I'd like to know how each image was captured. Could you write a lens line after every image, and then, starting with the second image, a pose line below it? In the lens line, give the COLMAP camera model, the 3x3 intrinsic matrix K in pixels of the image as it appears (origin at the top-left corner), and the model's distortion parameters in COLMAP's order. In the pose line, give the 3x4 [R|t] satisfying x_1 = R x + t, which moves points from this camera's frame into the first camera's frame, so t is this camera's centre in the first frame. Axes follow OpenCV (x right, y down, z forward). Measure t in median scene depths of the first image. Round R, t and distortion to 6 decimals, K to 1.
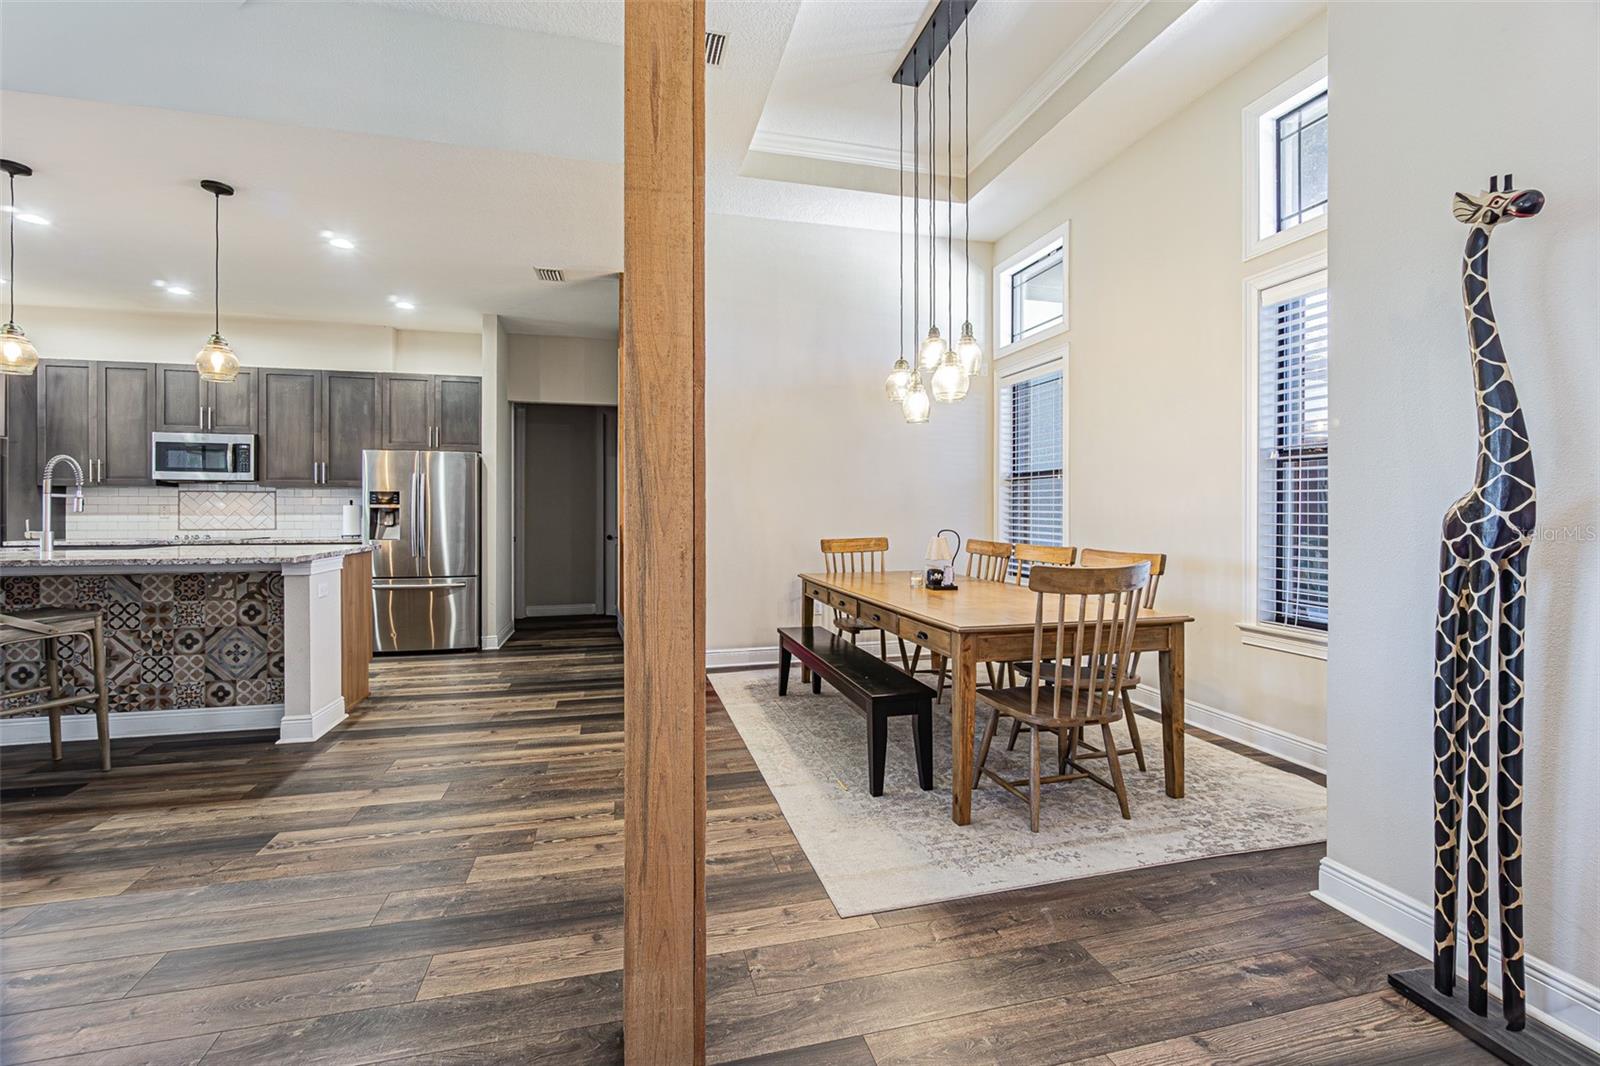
lens RADIAL K [[690.4, 0, 796.5], [0, 690.4, 509.7], [0, 0, 1]] dist [-0.006512, 0.001139]
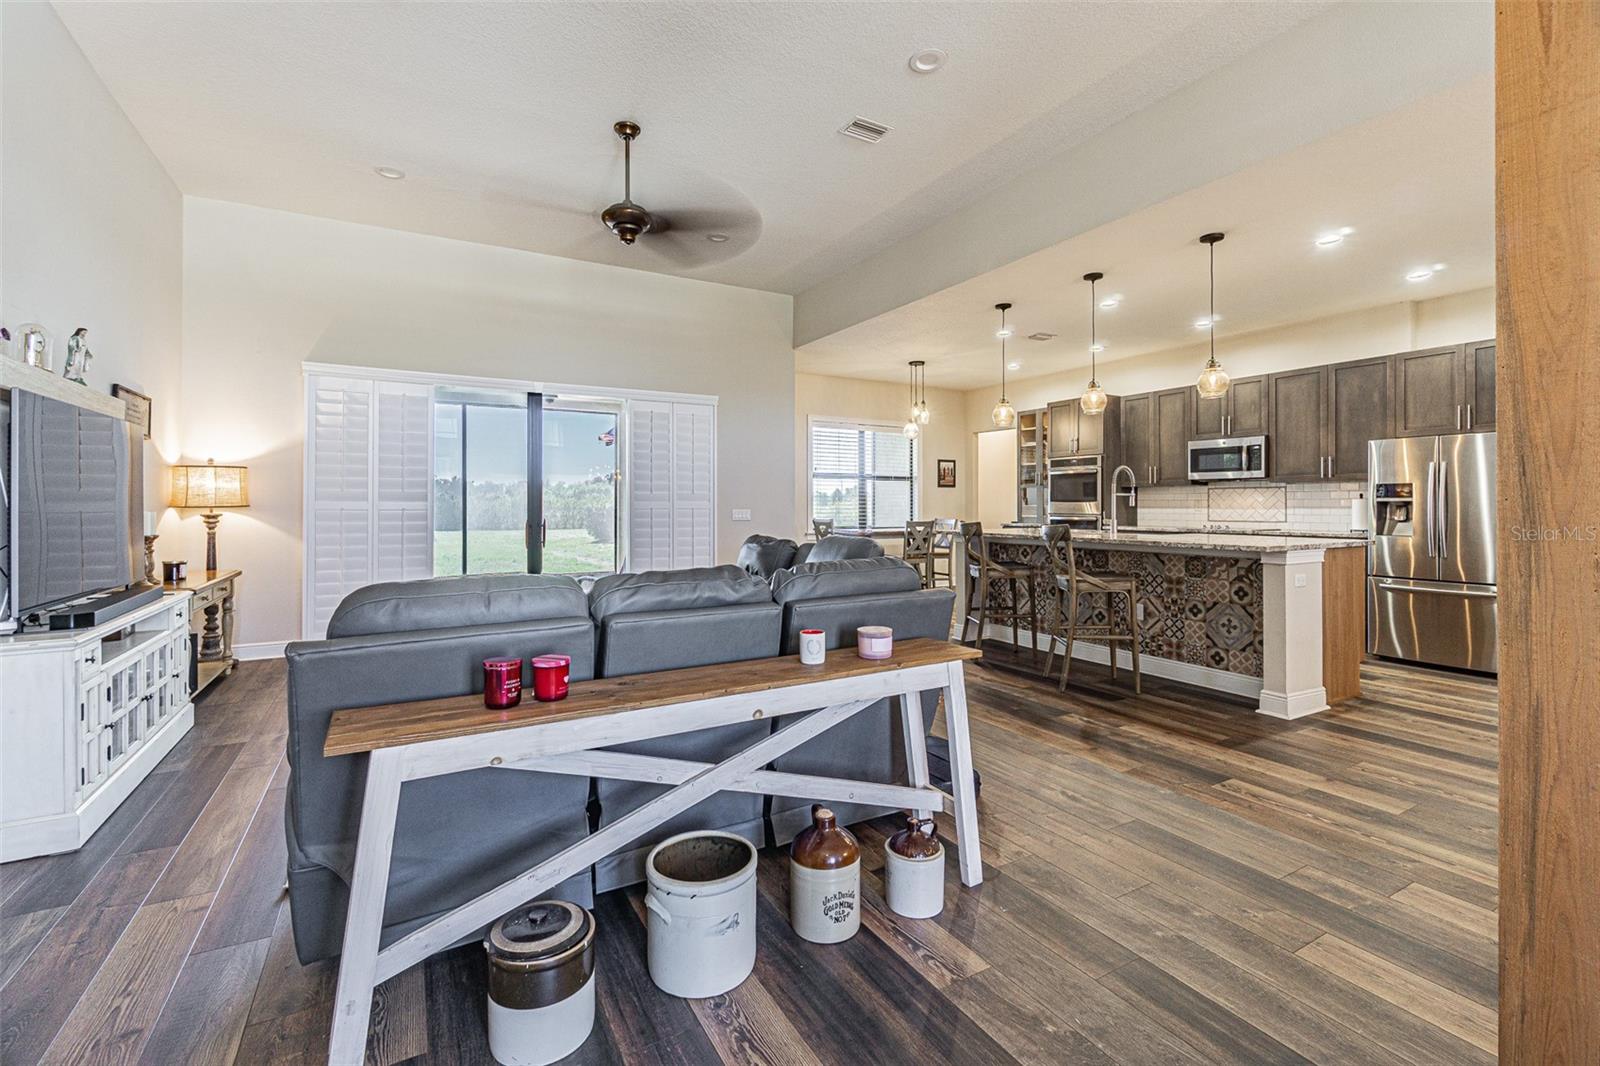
lens RADIAL K [[695.1, 0, 797.8], [0, 695.1, 506.1], [0, 0, 1]] dist [0.000942, 0.000277]
pose [[0.266370, 0.000597, -0.963871, 0.132543], [0.003283, 0.999993, 0.001526, -0.000979], [0.963865, -0.003571, 0.266366, -0.024565]]
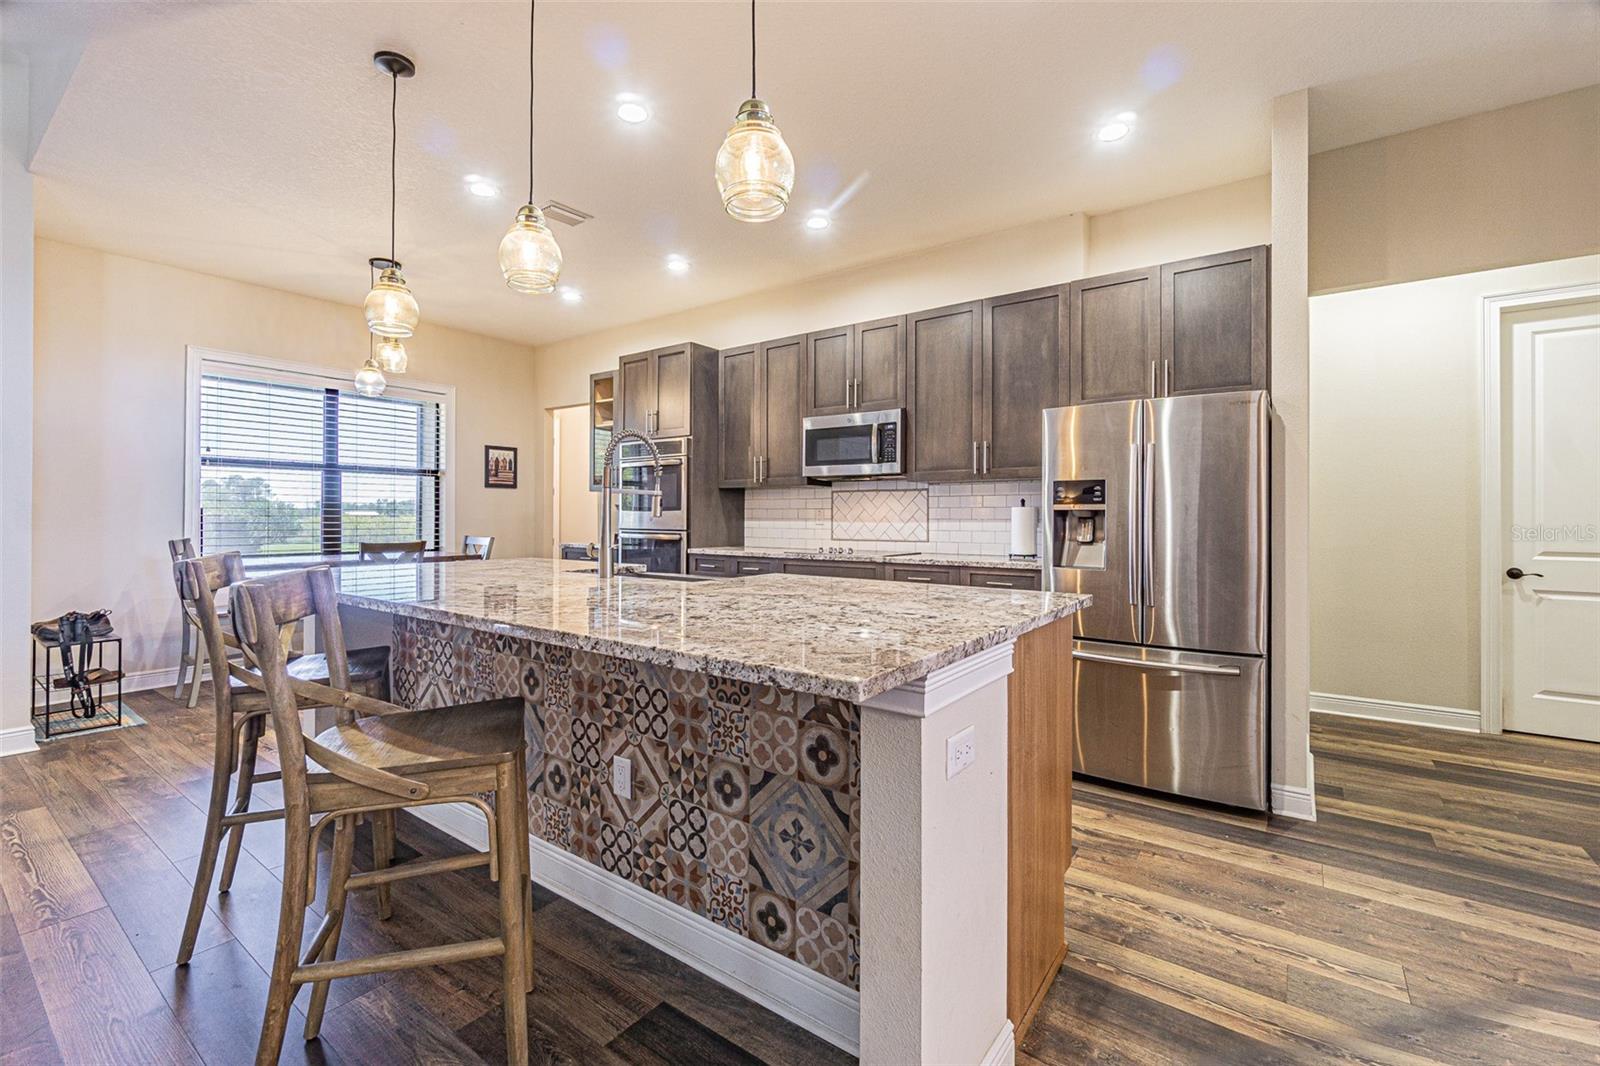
lens RADIAL K [[694.8, 0, 791.0], [0, 694.8, 535.5], [0, 0, 1]] dist [-0.002448, 0.000242]
pose [[0.634027, 0.021808, -0.773004, -0.479851], [-0.000385, 0.999611, 0.027885, 0.003236], [0.773311, -0.017382, 0.633788, 0.719912]]
